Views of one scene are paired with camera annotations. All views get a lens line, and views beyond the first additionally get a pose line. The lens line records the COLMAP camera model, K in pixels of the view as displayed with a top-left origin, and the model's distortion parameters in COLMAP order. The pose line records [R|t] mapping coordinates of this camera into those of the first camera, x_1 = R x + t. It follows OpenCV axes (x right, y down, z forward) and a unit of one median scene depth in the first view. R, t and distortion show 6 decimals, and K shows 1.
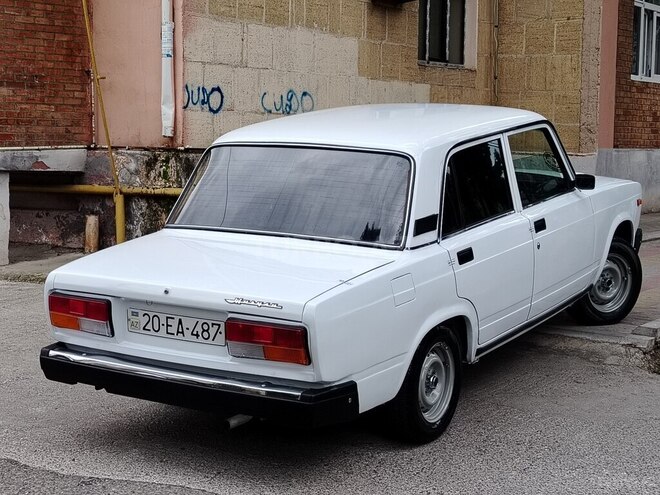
lens RADIAL K [[1212.9, 0, 330.0], [0, 1212.9, 247.5], [0, 0, 1]] dist [0.236649, -1.006391]
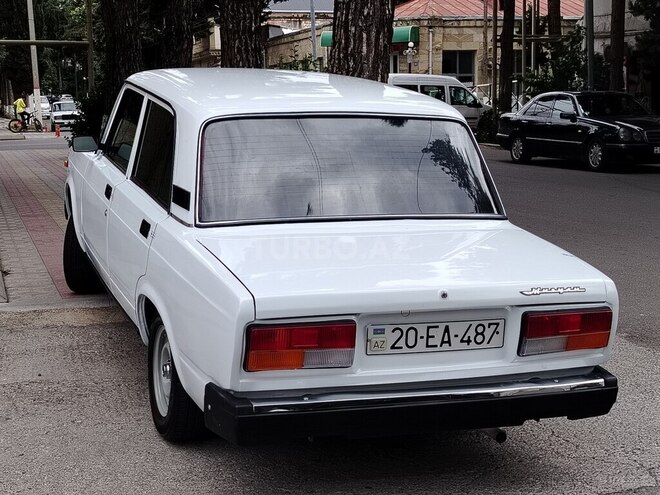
lens RADIAL K [[1105.0, 0, 330.0], [0, 1105.0, 247.5], [0, 0, 1]] dist [0.224538, -0.875657]
pose [[0.621228, -0.114985, 0.775148, -0.531182], [0.091203, 0.993063, 0.074218, -0.040527], [-0.778304, 0.024590, 0.627406, 0.417821]]
